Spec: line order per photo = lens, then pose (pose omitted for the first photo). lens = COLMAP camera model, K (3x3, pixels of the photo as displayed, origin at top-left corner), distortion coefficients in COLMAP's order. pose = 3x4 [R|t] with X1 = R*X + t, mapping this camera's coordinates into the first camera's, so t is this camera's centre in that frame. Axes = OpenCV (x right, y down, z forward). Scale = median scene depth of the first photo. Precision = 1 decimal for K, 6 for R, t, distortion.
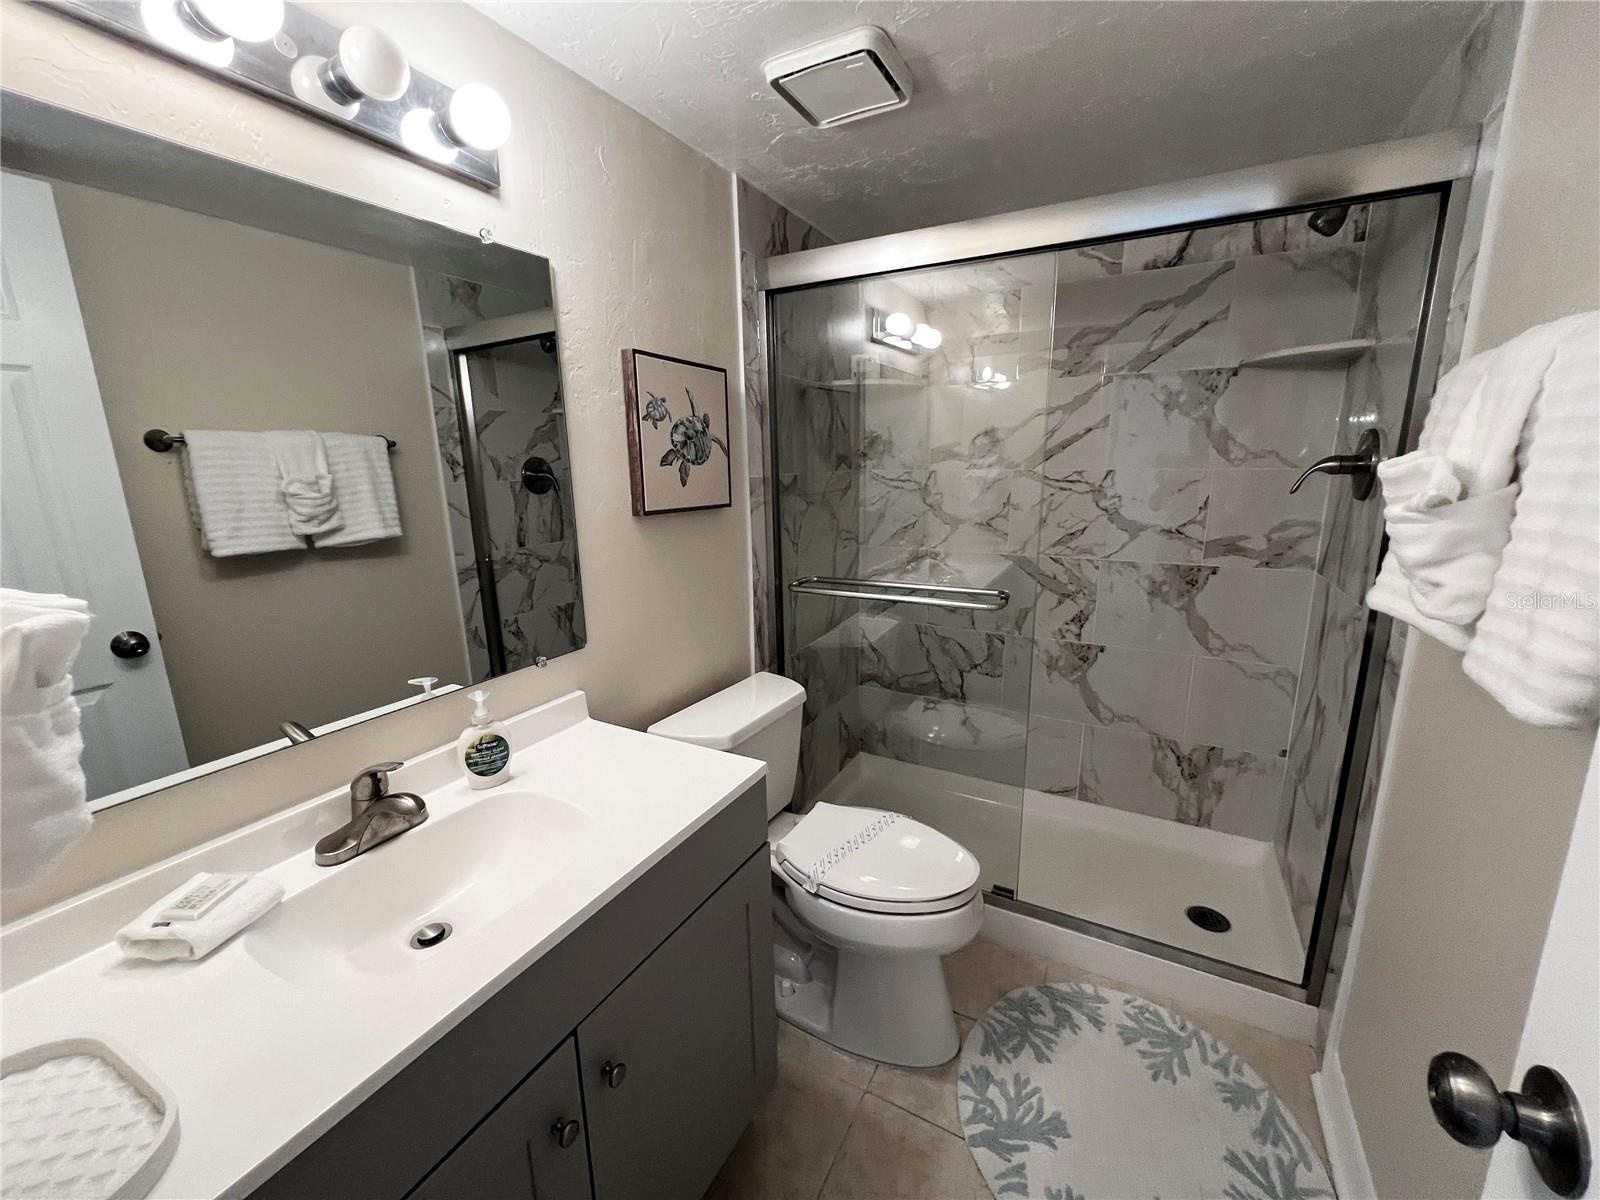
lens RADIAL K [[654.9, 0, 793.1], [0, 654.9, 611.9], [0, 0, 1]] dist [0.001108, -0.000397]
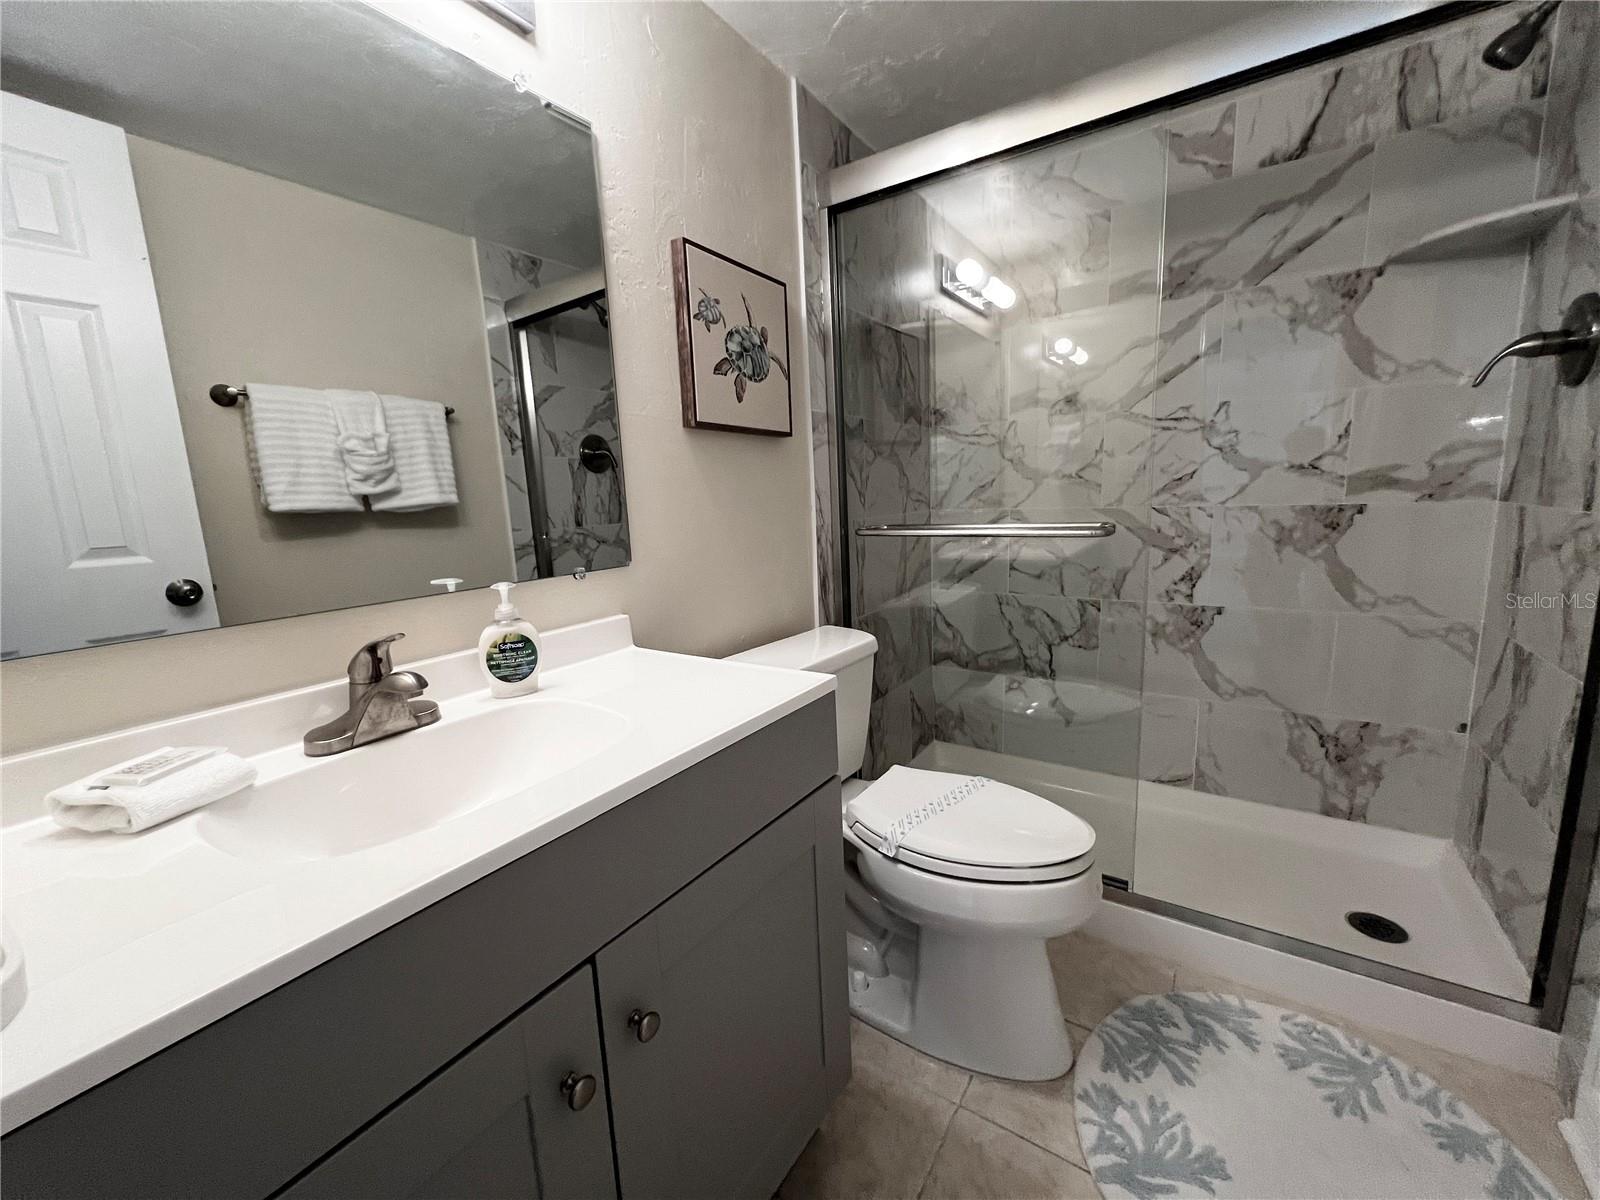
lens RADIAL K [[654.9, 0, 789.8], [0, 654.9, 608.1], [0, 0, 1]] dist [0.001108, -0.000397]
pose [[0.995069, -0.009948, -0.098683, -0.010502], [0.004918, 0.998682, -0.051089, 0.125046], [0.099061, 0.050352, 0.993807, 0.110123]]
